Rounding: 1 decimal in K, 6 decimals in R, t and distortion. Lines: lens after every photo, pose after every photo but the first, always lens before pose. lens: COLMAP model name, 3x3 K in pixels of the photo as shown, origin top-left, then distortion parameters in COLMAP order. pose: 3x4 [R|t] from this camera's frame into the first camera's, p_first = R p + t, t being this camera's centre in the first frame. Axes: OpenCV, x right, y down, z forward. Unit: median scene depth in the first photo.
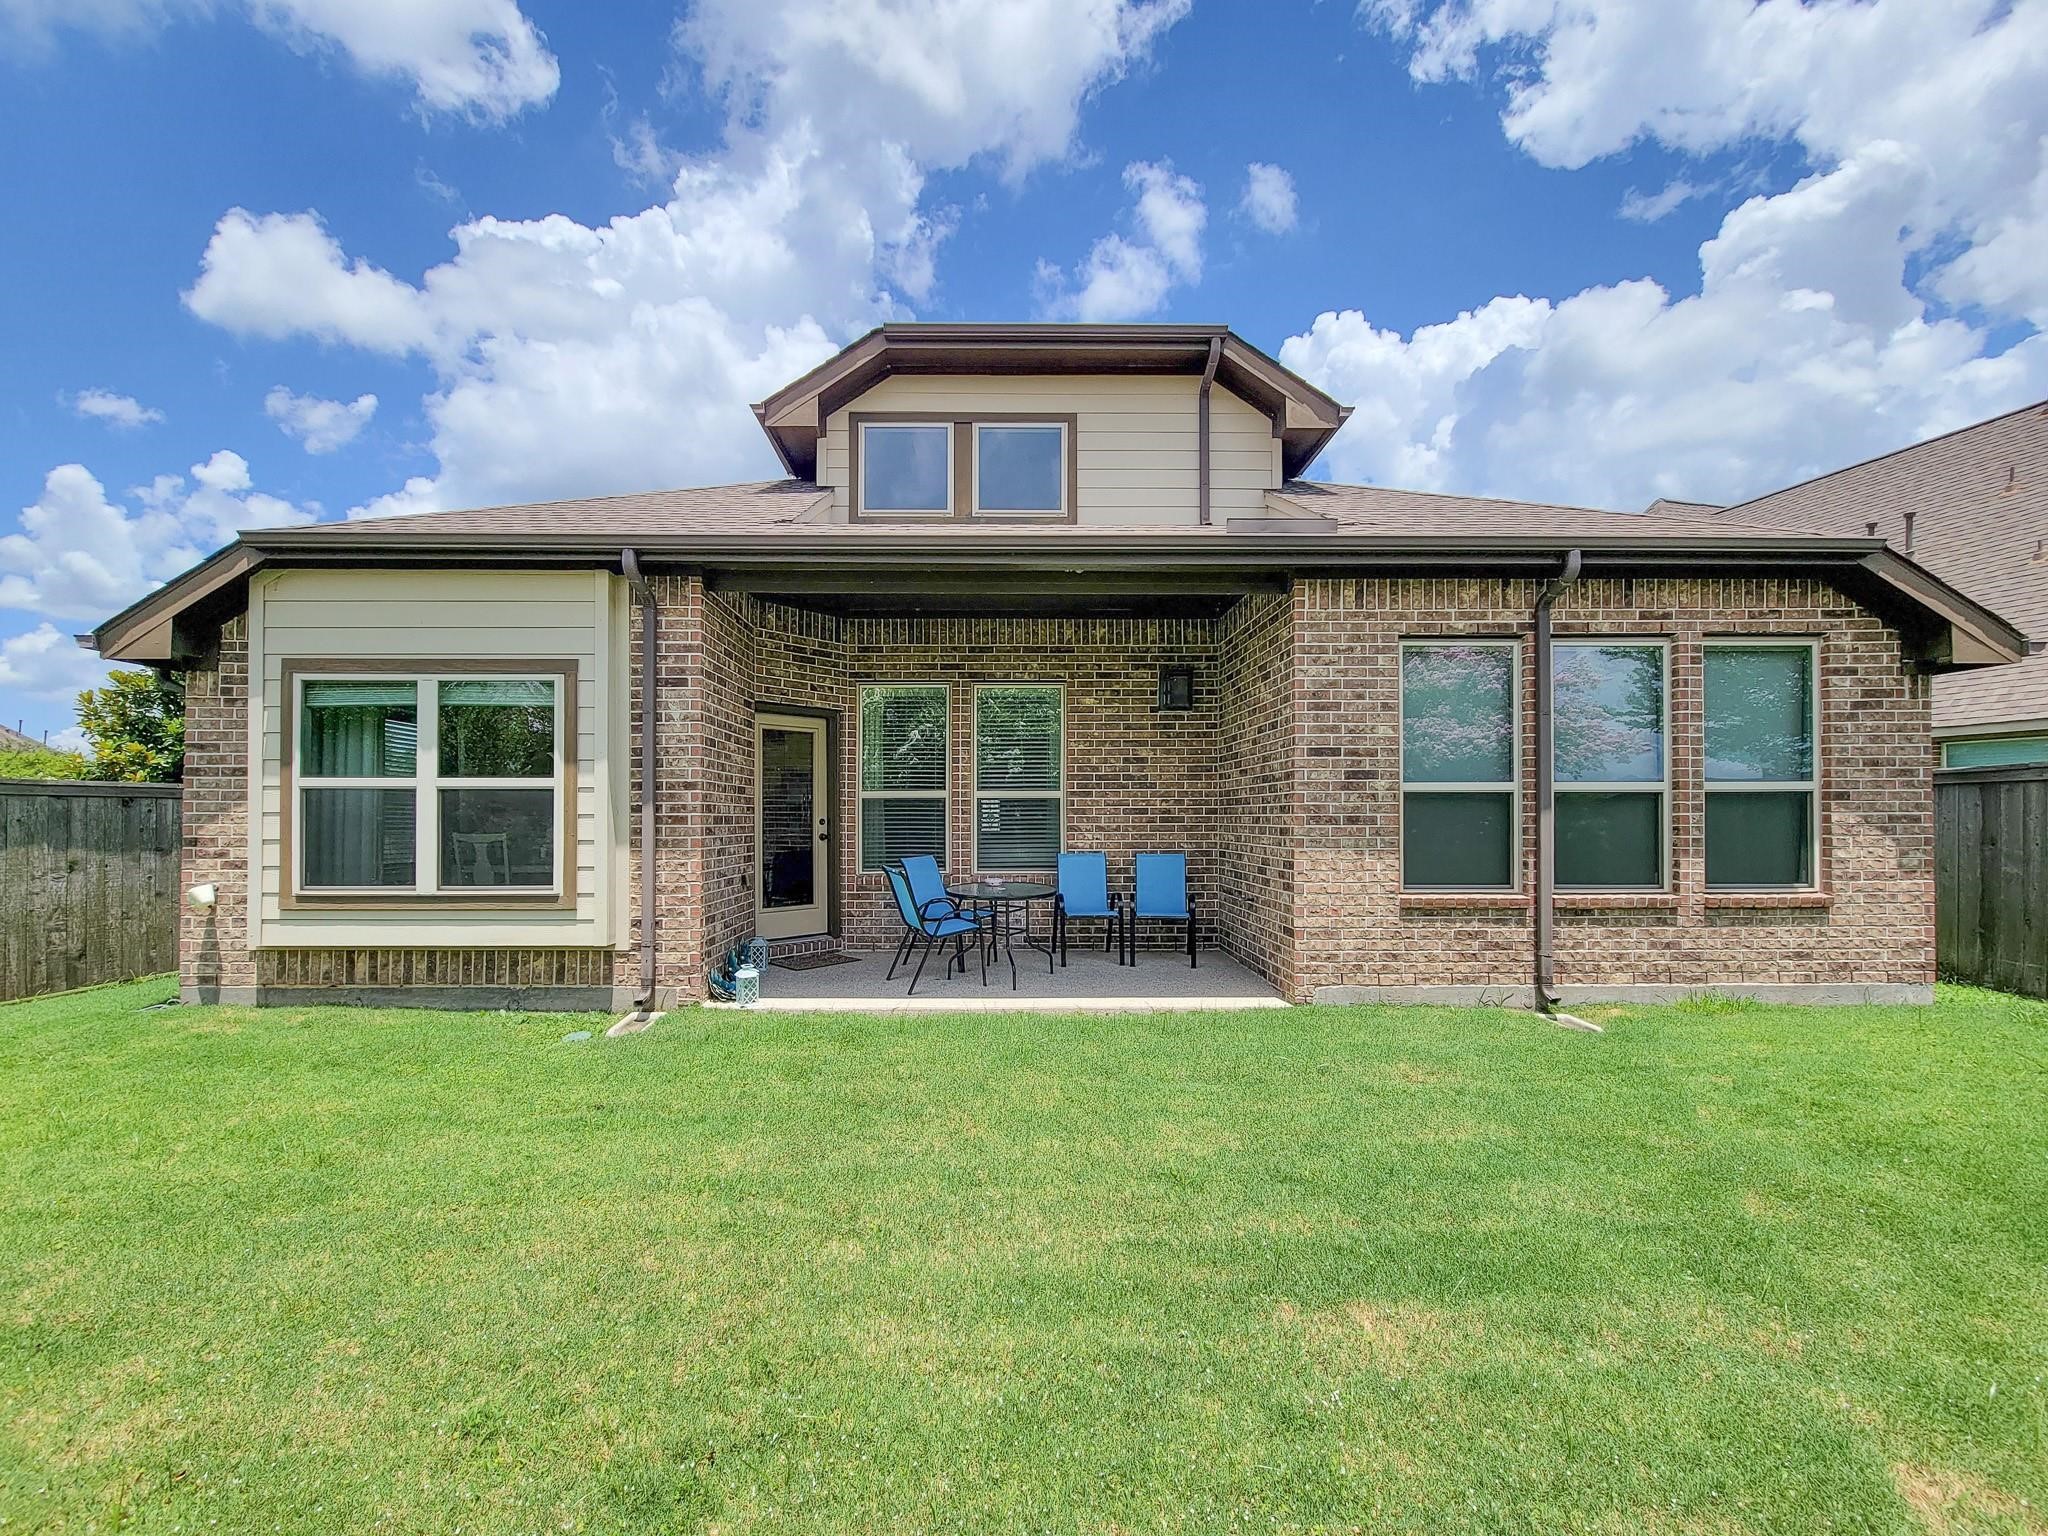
lens RADIAL K [[833.2, 0, 1001.2], [0, 833.2, 807.4], [0, 0, 1]] dist [0.009652, -0.005003]
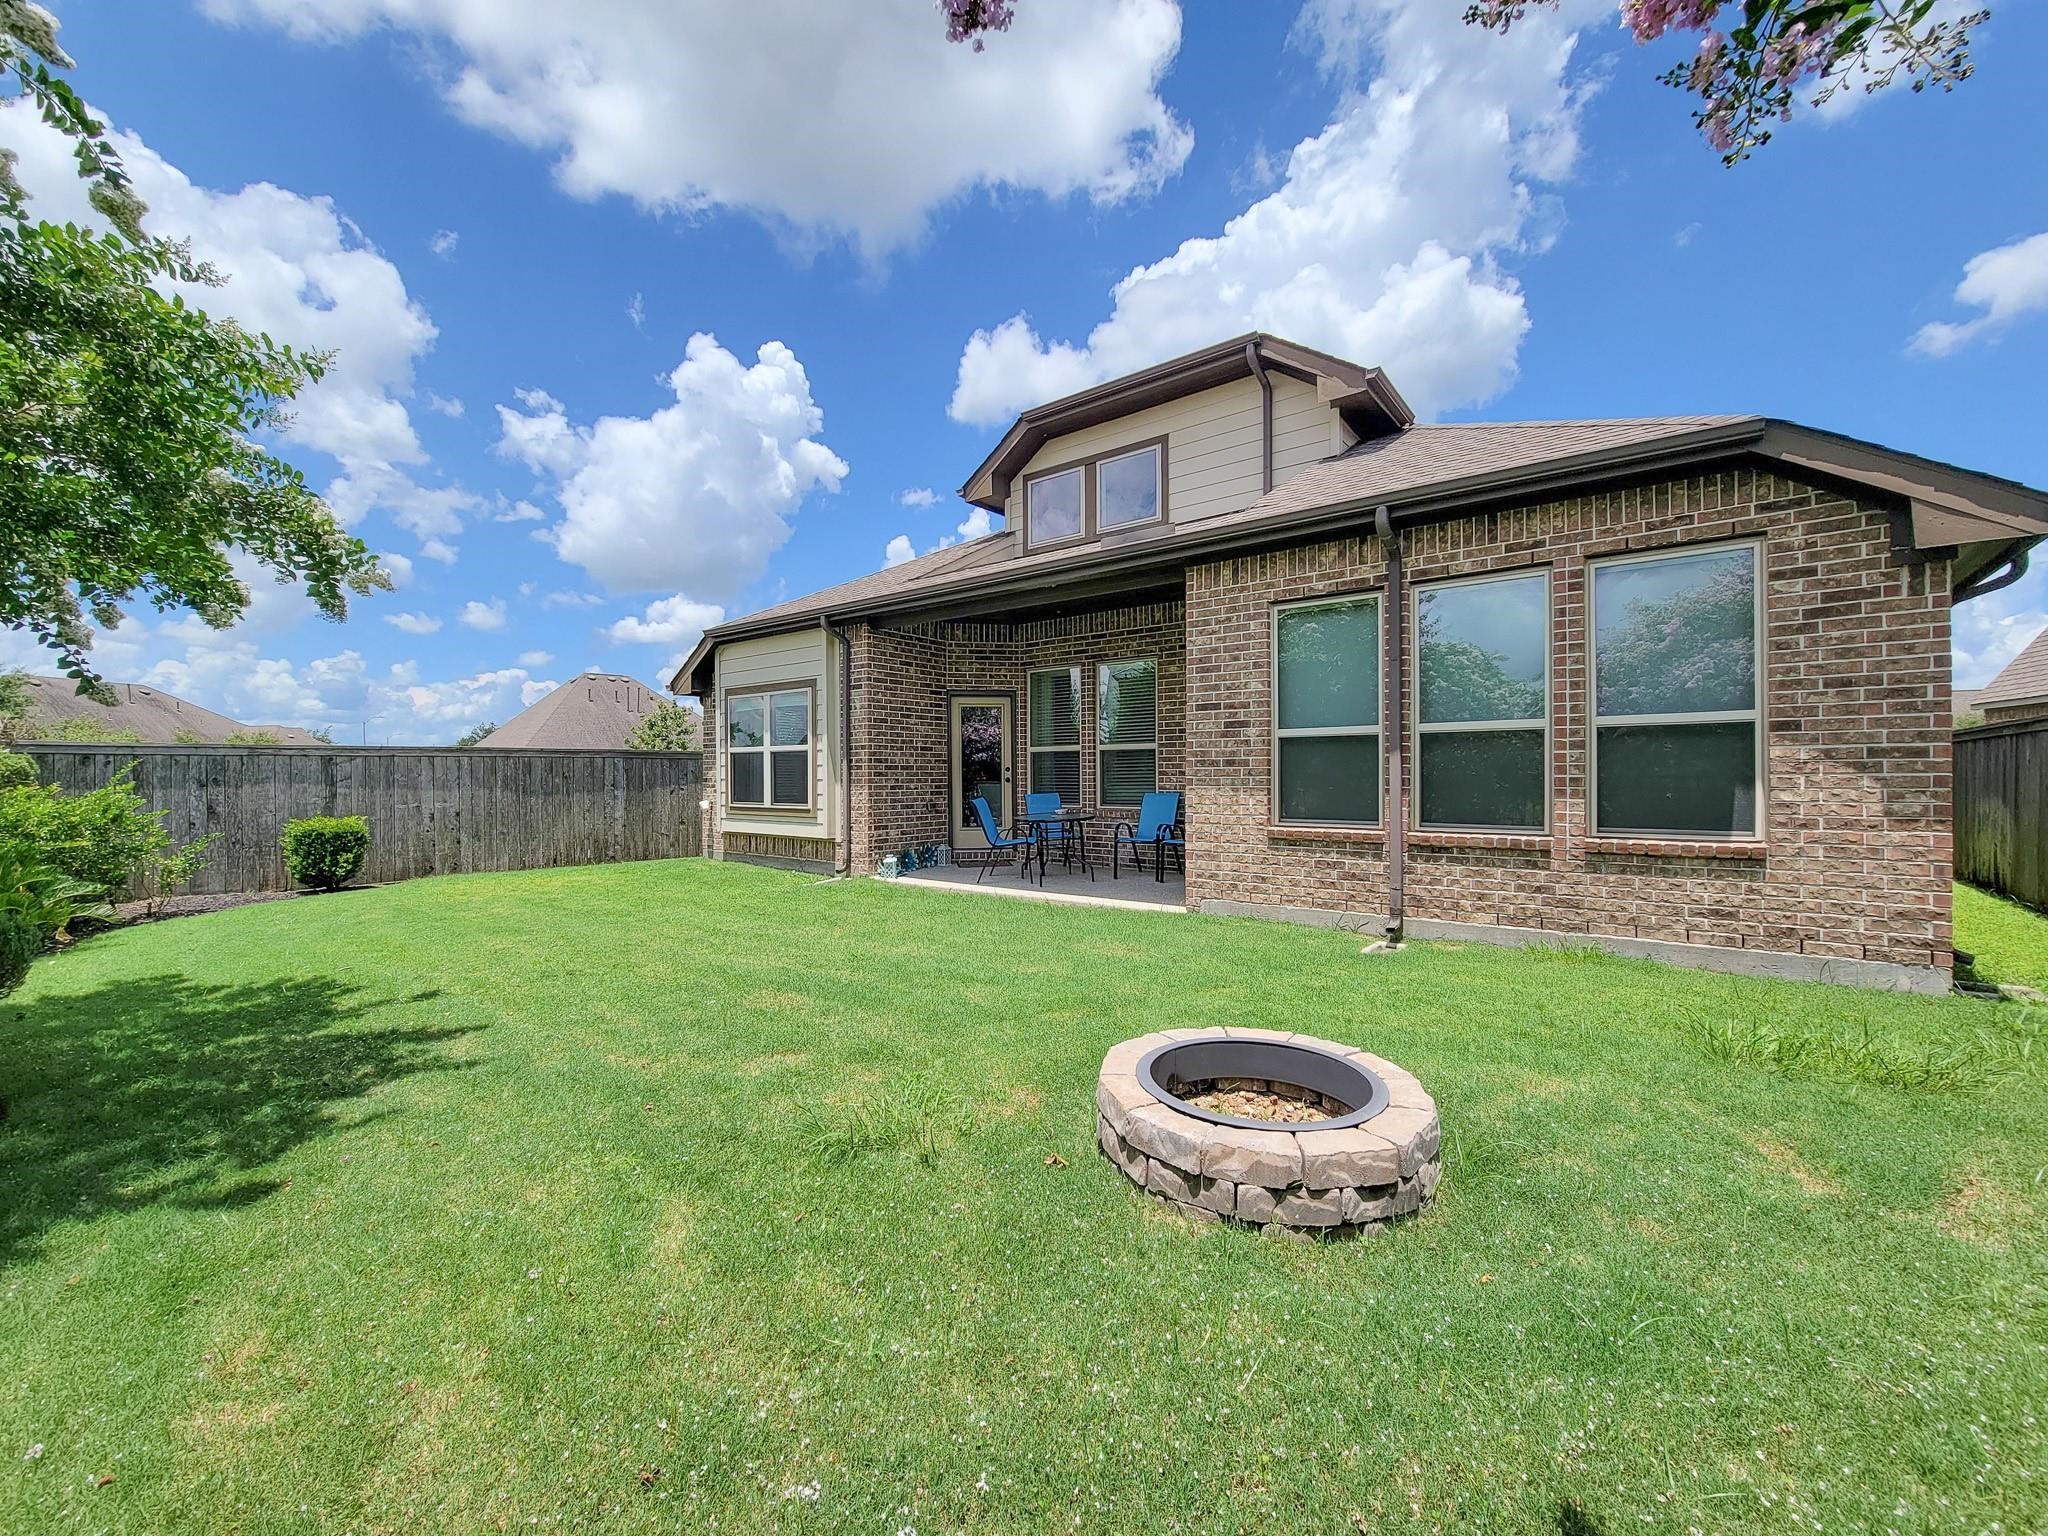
lens RADIAL K [[833.2, 0, 1082.6], [0, 833.2, 776.5], [0, 0, 1]] dist [0.009652, -0.005003]
pose [[0.795260, -0.002255, -0.606265, 0.961102], [0.012444, 0.999843, 0.012604, 0.017058], [0.606141, -0.017568, 0.795163, -0.076440]]
